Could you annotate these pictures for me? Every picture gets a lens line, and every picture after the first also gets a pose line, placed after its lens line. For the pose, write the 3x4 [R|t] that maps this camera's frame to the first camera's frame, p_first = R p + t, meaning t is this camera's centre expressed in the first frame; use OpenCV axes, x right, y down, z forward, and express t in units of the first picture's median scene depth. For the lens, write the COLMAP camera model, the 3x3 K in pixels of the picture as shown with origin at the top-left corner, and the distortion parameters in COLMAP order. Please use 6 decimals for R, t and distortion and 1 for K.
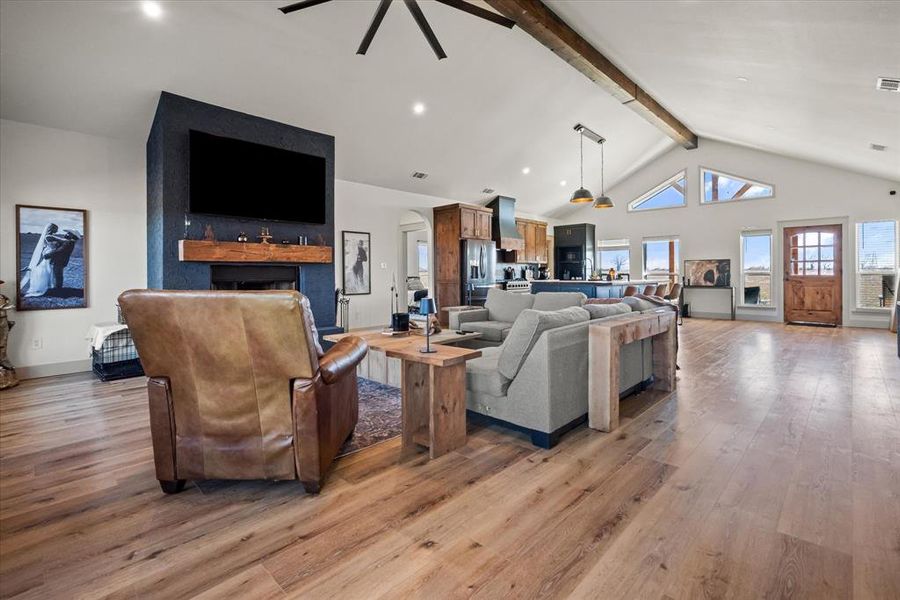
lens RADIAL K [[416.1, 0, 449.9], [0, 416.1, 264.3], [0, 0, 1]] dist [-0.006013, -0.000712]
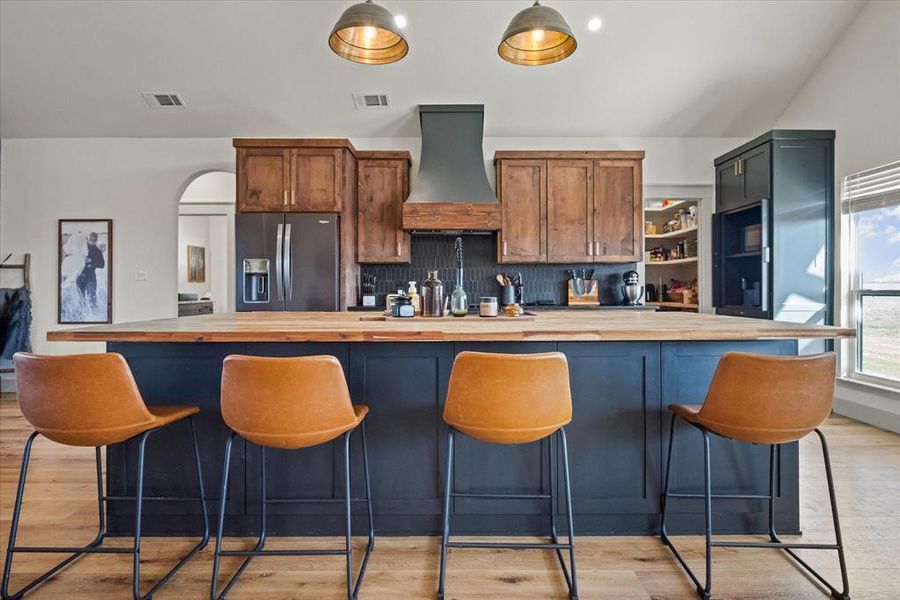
lens RADIAL K [[523.2, 0, 456.2], [0, 523.2, 291.6], [0, 0, 1]] dist [0.008656, -0.005011]
pose [[0.699497, 0.014420, -0.714490, 0.615649], [0.016286, 0.999215, 0.036110, 0.007242], [0.714450, -0.036895, 0.698713, 0.746196]]
